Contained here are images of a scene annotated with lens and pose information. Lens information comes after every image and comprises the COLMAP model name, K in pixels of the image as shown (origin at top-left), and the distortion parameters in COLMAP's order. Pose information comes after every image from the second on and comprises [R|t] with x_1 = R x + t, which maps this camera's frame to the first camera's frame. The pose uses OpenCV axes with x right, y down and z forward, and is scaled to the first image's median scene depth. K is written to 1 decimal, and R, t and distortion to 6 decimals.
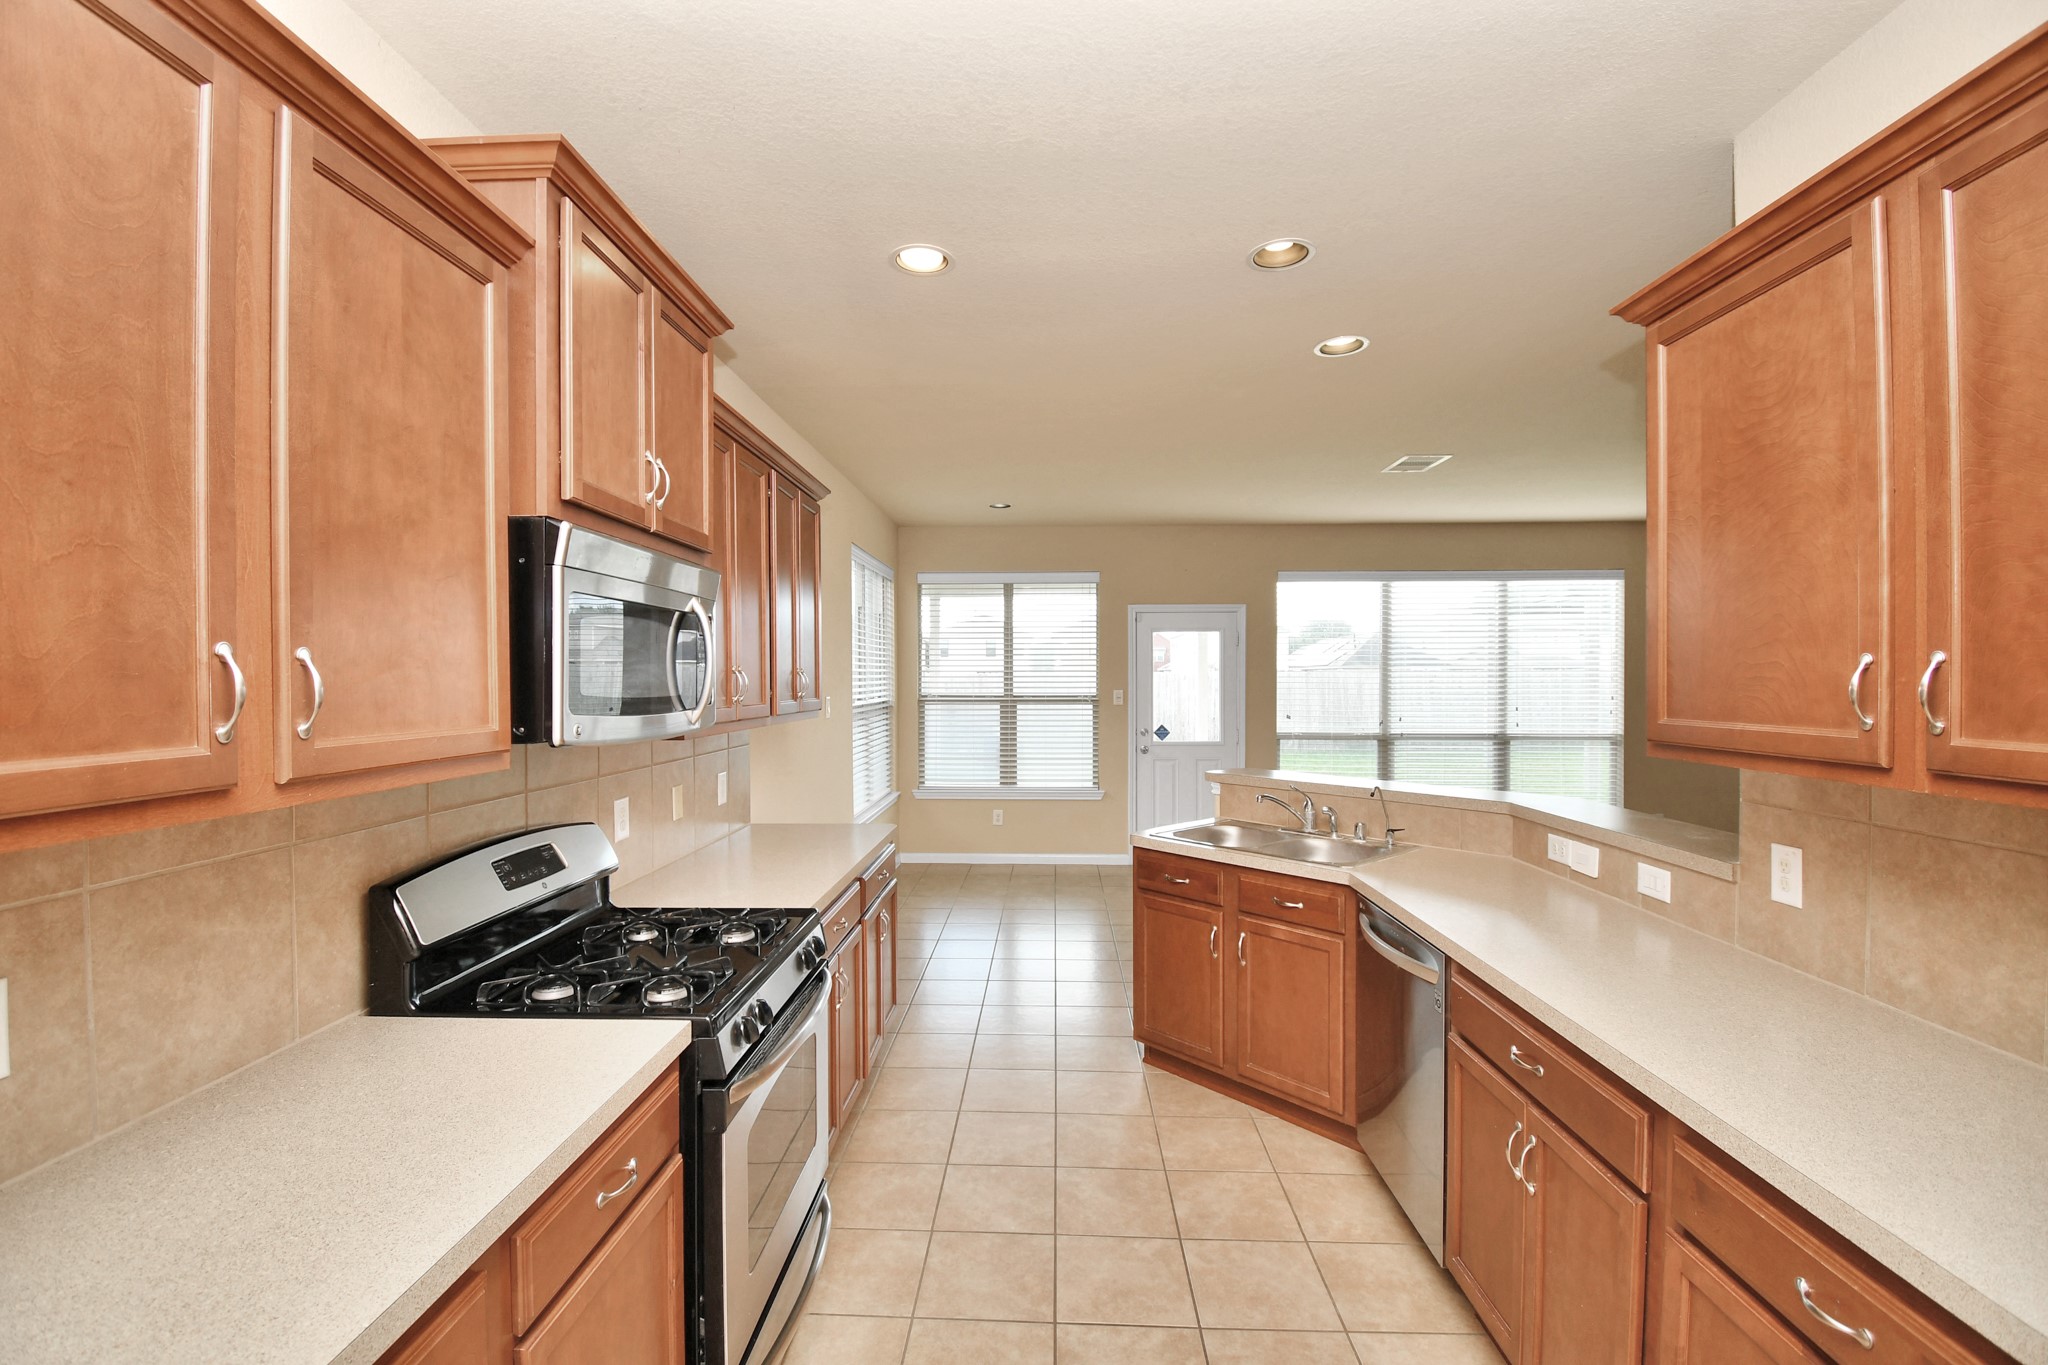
lens RADIAL K [[915.6, 0, 1003.2], [0, 915.6, 680.4], [0, 0, 1]] dist [0.034675, -0.031947]
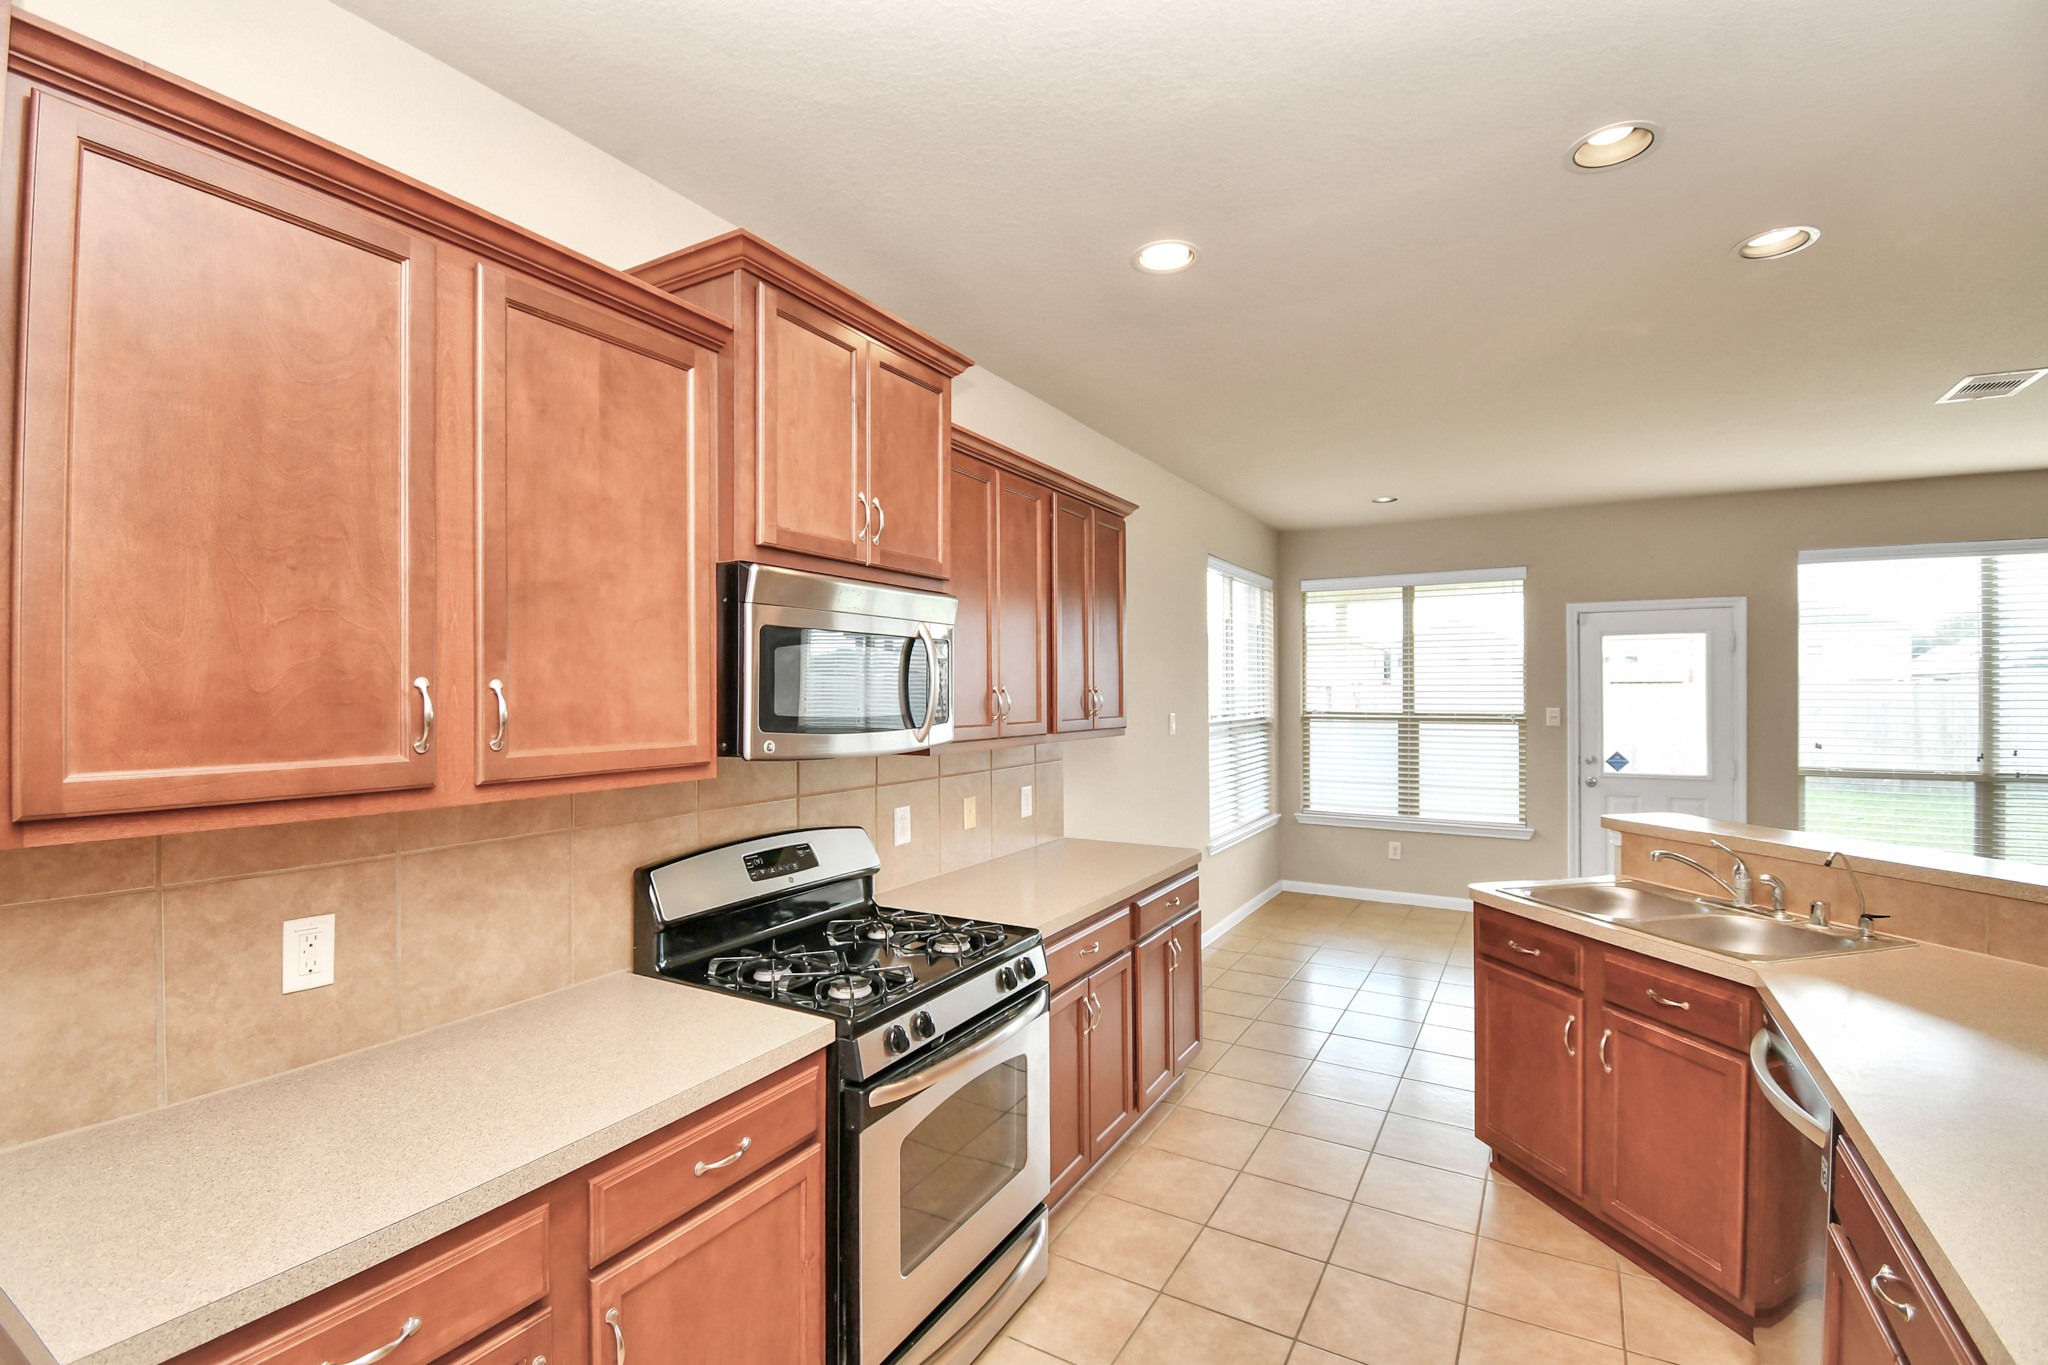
lens RADIAL K [[915.6, 0, 1003.2], [0, 915.6, 680.4], [0, 0, 1]] dist [0.034675, -0.031947]
pose [[0.880828, -0.005982, -0.473399, 0.250041], [-0.000324, 0.999912, -0.013239, -0.009369], [0.473437, 0.011814, 0.880748, 0.105587]]
